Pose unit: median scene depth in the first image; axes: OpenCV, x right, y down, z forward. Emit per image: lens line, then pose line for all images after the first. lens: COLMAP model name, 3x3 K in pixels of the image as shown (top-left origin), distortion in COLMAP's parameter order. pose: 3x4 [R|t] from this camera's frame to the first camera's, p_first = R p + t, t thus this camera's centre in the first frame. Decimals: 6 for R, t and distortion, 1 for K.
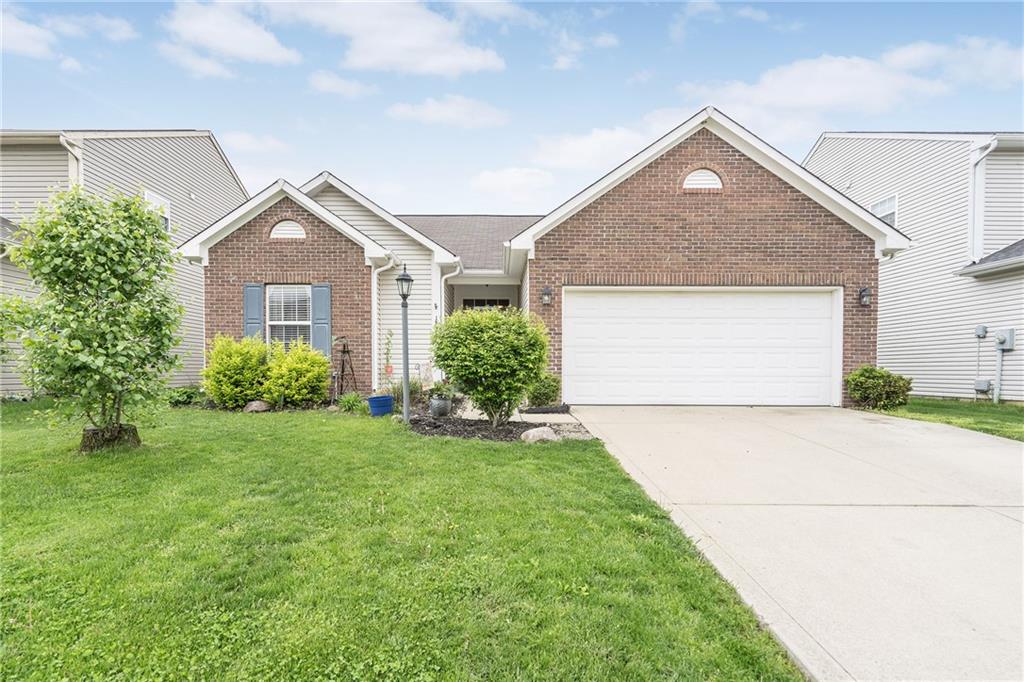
lens RADIAL K [[466.0, 0, 503.0], [0, 466.0, 378.8], [0, 0, 1]] dist [-0.002013, 0.001944]
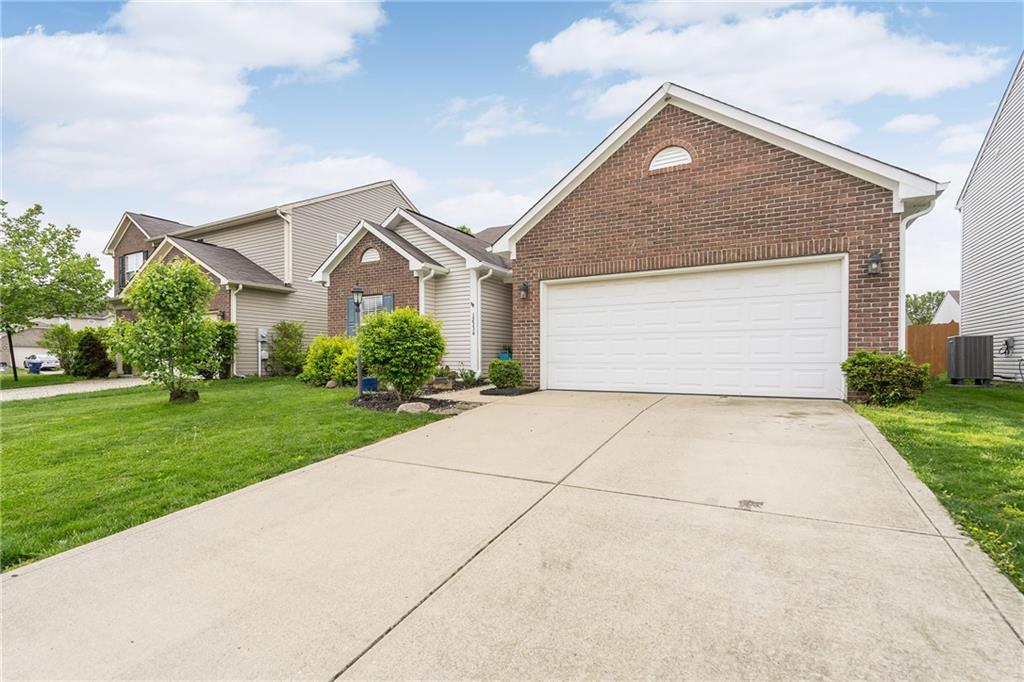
lens RADIAL K [[469.1, 0, 528.4], [0, 469.1, 363.6], [0, 0, 1]] dist [-0.003899, -0.000297]
pose [[0.882633, -0.000431, -0.470062, 0.625685], [-0.003379, 0.999968, -0.007263, 0.003869], [0.470050, 0.007999, 0.882603, 0.014920]]
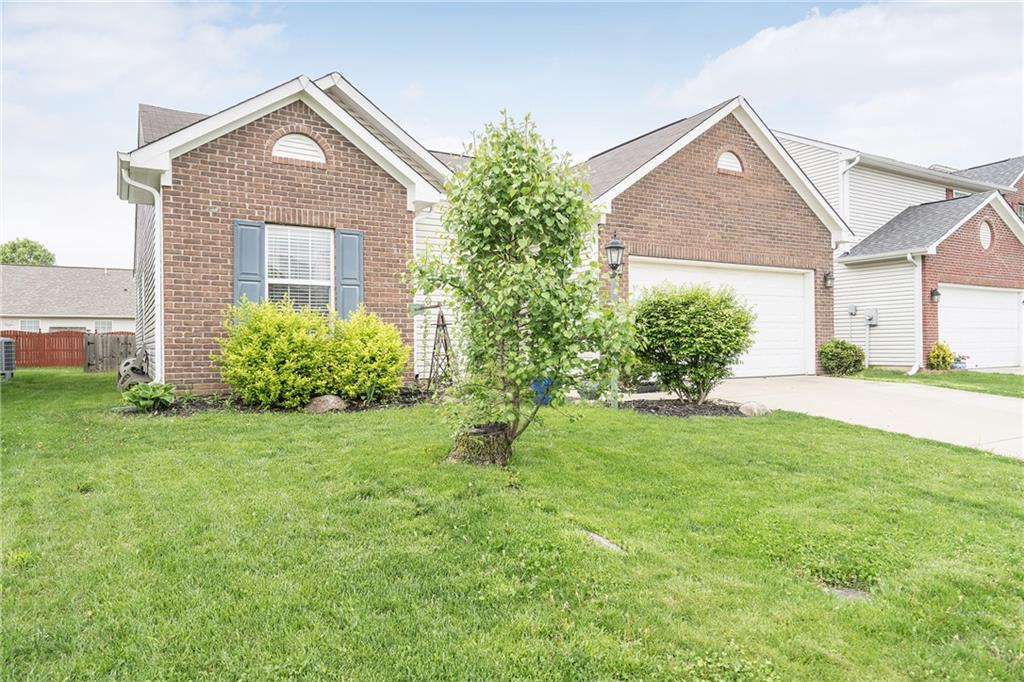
lens RADIAL K [[619.9, 0, 507.5], [0, 619.9, 339.2], [0, 0, 1]] dist [0.024031, -0.000707]
pose [[0.863272, -0.006679, 0.504694, -0.710055], [0.018741, 0.999647, -0.018826, -0.012975], [-0.504390, 0.025711, 0.863093, 0.054674]]
